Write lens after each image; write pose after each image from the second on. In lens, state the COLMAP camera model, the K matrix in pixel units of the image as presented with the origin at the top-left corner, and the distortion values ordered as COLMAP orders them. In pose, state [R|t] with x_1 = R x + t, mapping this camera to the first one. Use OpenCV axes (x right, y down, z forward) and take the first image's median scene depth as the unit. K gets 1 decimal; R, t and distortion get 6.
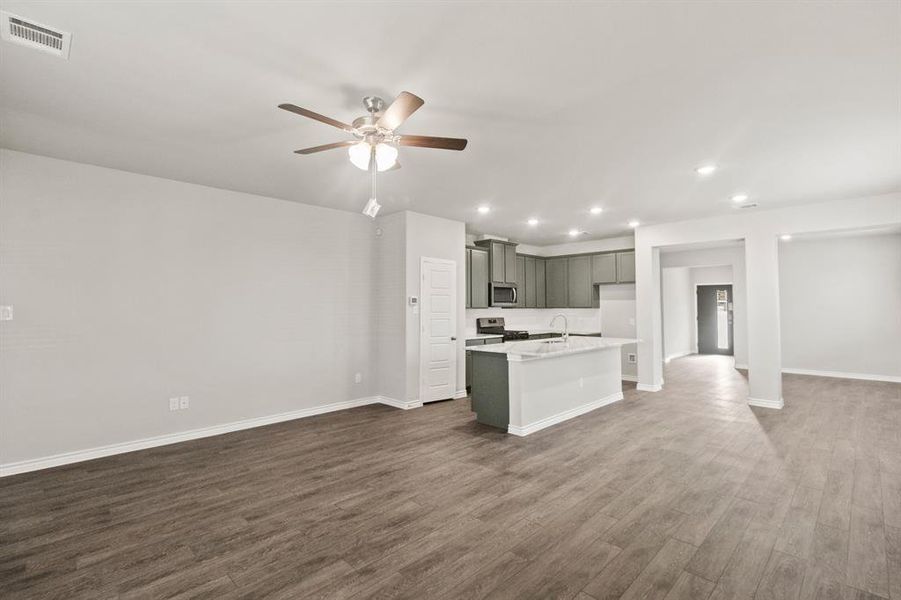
lens RADIAL K [[424.9, 0, 449.3], [0, 424.9, 295.6], [0, 0, 1]] dist [-0.001794, -0.000022]
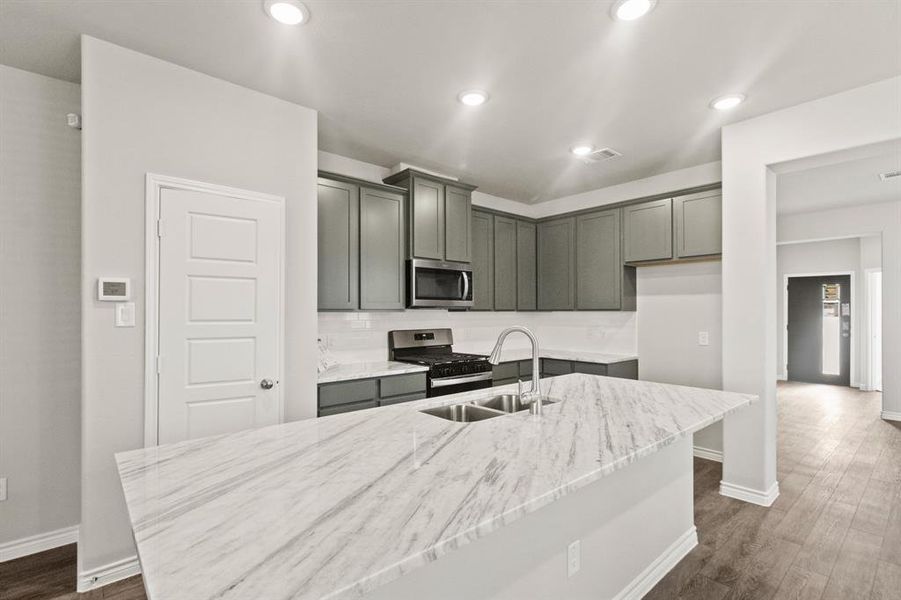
lens RADIAL K [[424.9, 0, 451.1], [0, 424.9, 308.6], [0, 0, 1]] dist [-0.001794, -0.000022]
pose [[0.997512, 0.003767, -0.070398, 0.167978], [-0.001913, 0.999650, 0.026383, 0.013068], [0.070473, -0.026183, 0.997170, 0.475967]]
